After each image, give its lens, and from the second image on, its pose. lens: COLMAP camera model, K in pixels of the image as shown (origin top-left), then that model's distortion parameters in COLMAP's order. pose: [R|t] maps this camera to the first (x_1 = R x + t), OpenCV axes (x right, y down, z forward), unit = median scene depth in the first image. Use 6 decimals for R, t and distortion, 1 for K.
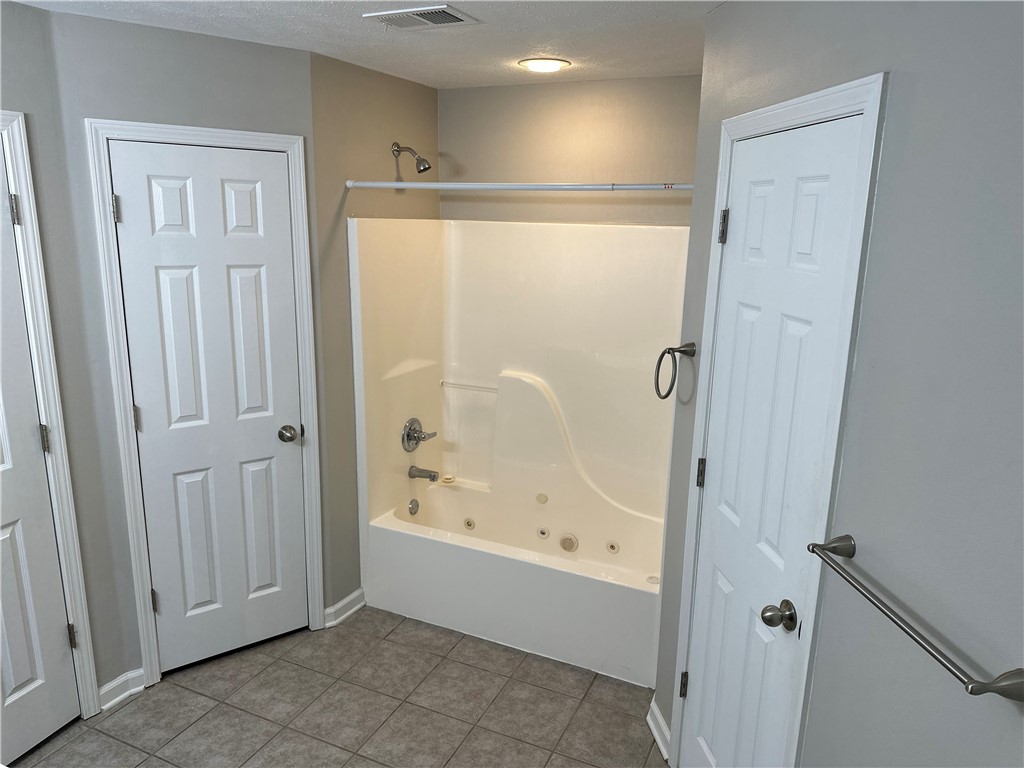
lens RADIAL K [[721.5, 0, 514.0], [0, 721.5, 387.7], [0, 0, 1]] dist [0.183597, -0.193502]
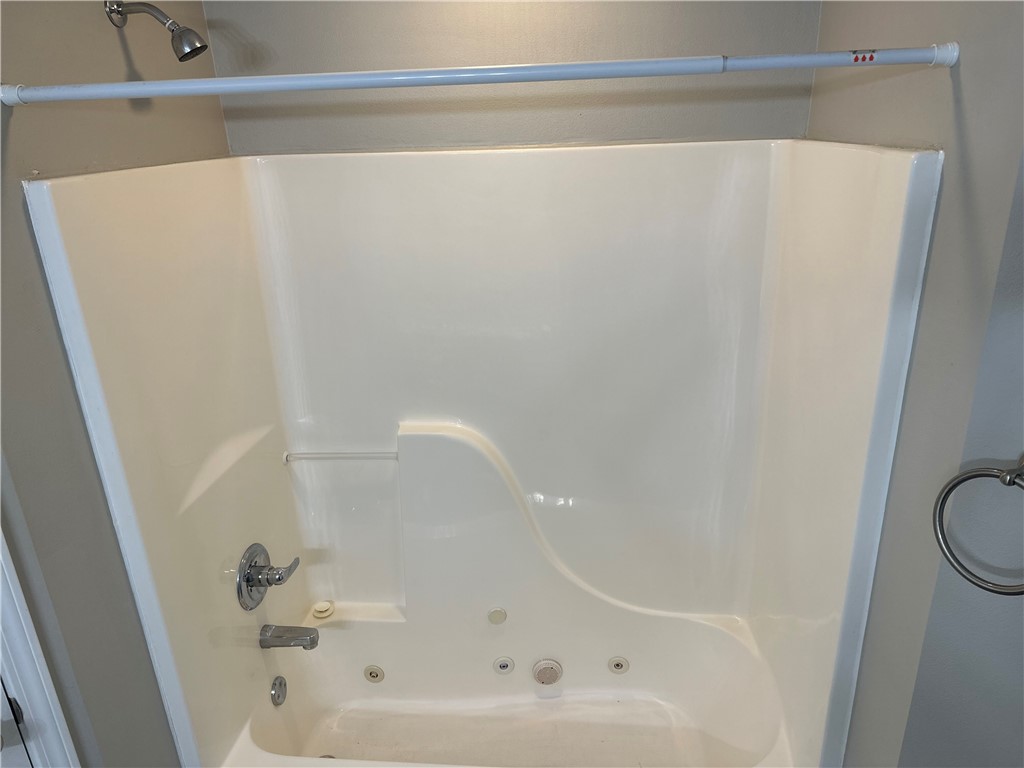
lens RADIAL K [[722.1, 0, 511.6], [0, 722.1, 387.7], [0, 0, 1]] dist [0.070096, -0.083737]
pose [[0.941865, -0.172024, 0.288614, -0.104476], [0.134727, 0.980274, 0.144611, -0.136467], [-0.307797, -0.097320, 0.946462, 0.502614]]
